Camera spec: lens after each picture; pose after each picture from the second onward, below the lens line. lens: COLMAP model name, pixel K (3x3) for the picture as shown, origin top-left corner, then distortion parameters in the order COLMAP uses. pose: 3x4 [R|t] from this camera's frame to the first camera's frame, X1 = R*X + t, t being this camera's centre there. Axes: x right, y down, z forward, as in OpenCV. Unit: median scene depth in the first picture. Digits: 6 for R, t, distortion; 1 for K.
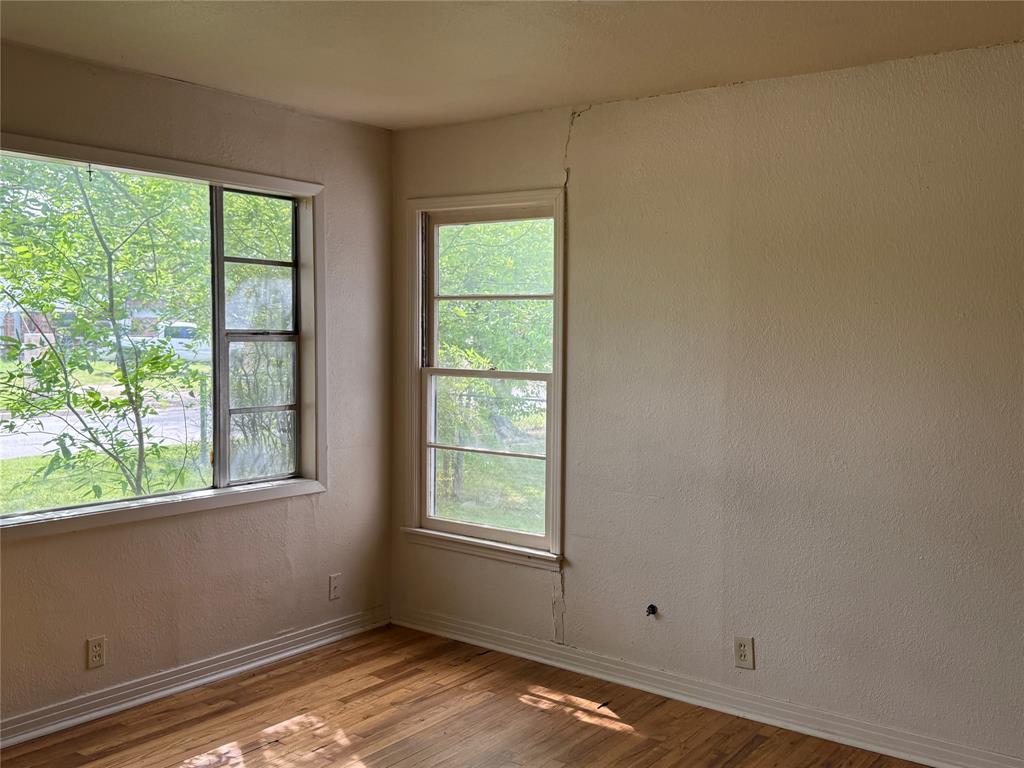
lens RADIAL K [[989.5, 0, 512.1], [0, 989.5, 382.9], [0, 0, 1]] dist [0.124609, 0.000000]
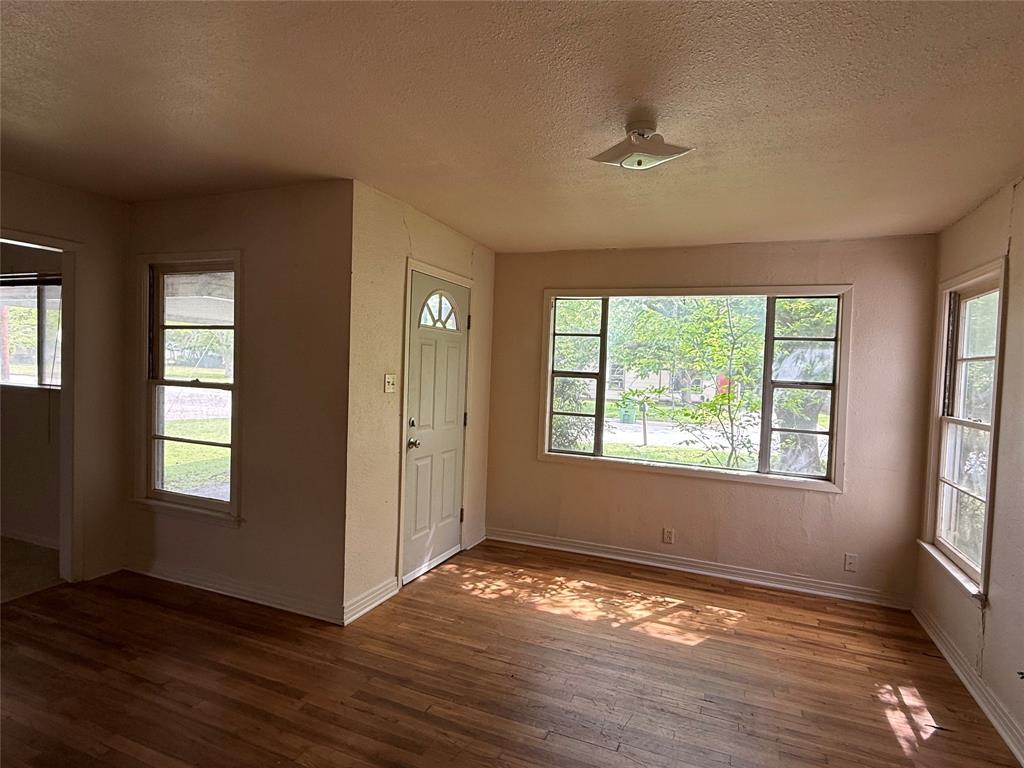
lens RADIAL K [[553.5, 0, 511.3], [0, 553.5, 390.3], [0, 0, 1]] dist [-0.000405, 0.002324]
pose [[0.255782, 0.036930, -0.966029, 0.500408], [-0.083506, 0.996379, 0.015980, -0.015386], [0.963121, 0.076582, 0.257939, 0.337715]]
